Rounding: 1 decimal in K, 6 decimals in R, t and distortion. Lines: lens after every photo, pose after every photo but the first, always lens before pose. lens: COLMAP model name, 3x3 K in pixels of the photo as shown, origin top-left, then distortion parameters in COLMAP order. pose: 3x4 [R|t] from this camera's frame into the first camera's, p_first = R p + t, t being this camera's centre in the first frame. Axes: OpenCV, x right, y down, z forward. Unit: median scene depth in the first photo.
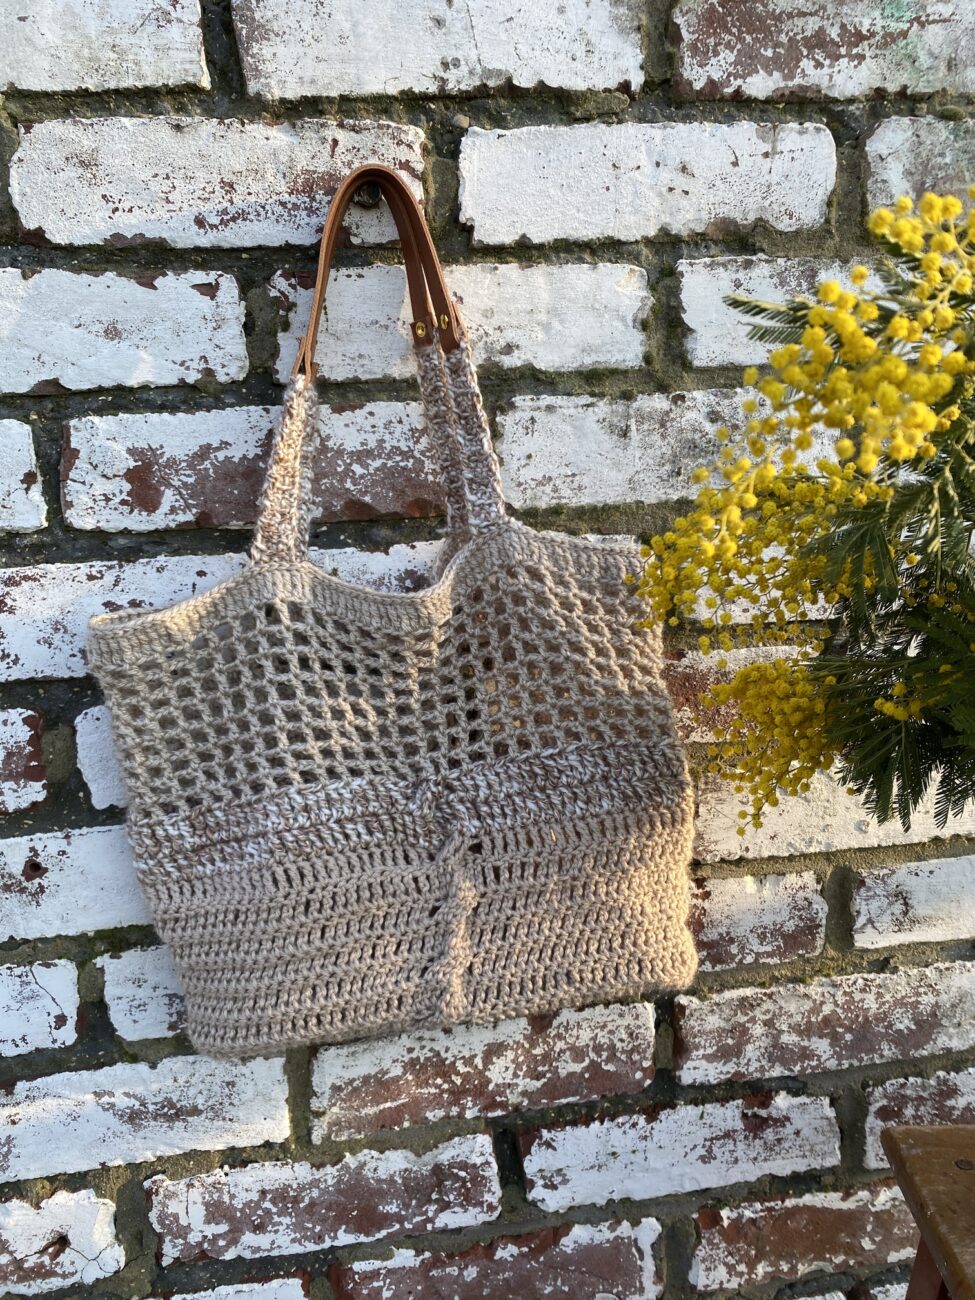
lens RADIAL K [[951.8, 0, 487.5], [0, 951.8, 650.0], [0, 0, 1]] dist [0.117610, -0.219699]
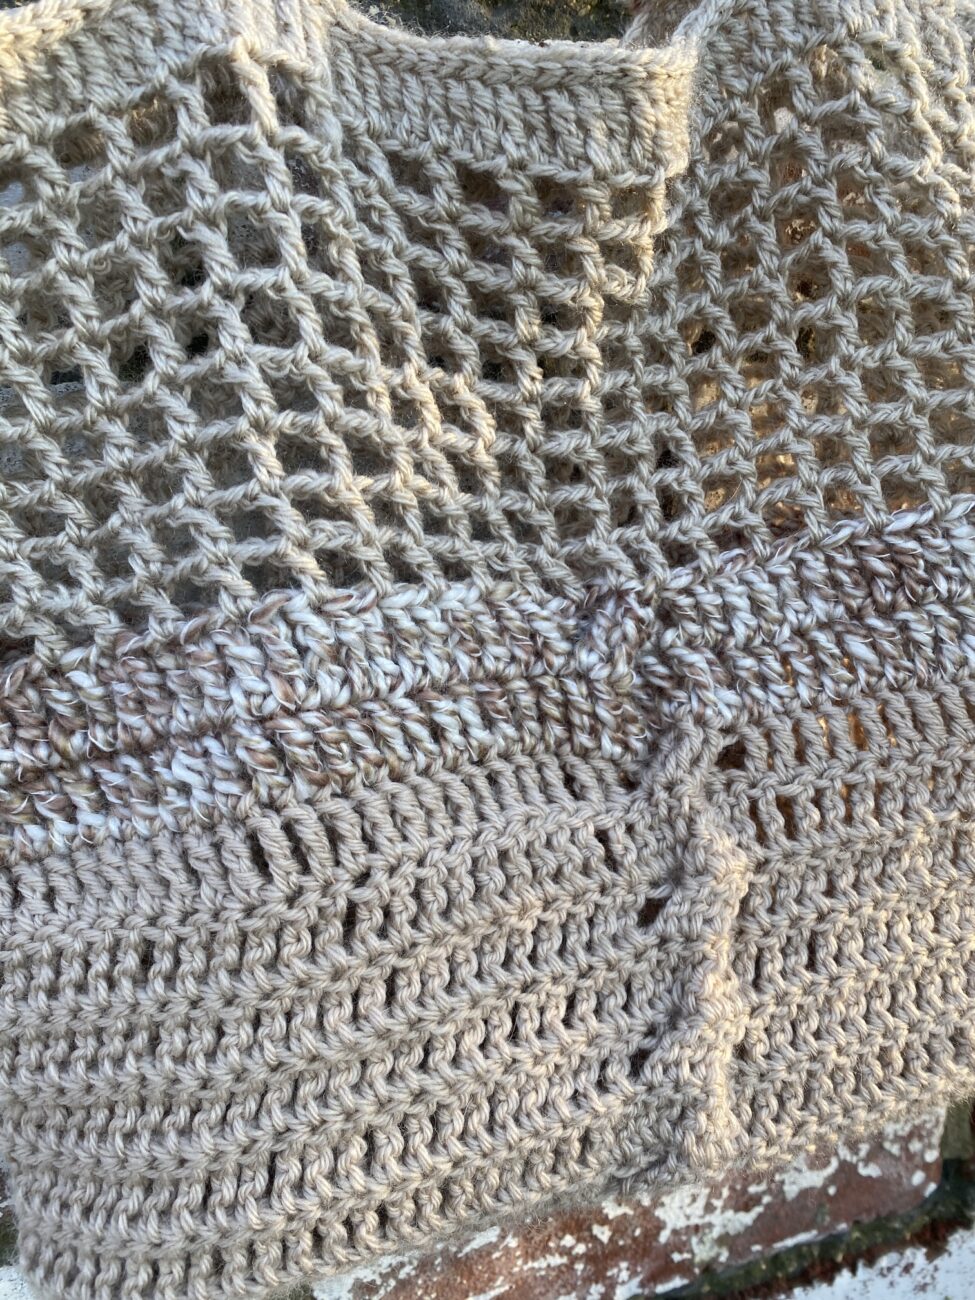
lens RADIAL K [[945.6, 0, 487.5], [0, 945.6, 650.0], [0, 0, 1]] dist [0.007662, -0.001958]
pose [[0.988500, -0.020343, 0.149846, -0.182848], [0.015050, 0.999225, 0.036369, 0.148781], [-0.150470, -0.033696, 0.988040, 0.628314]]
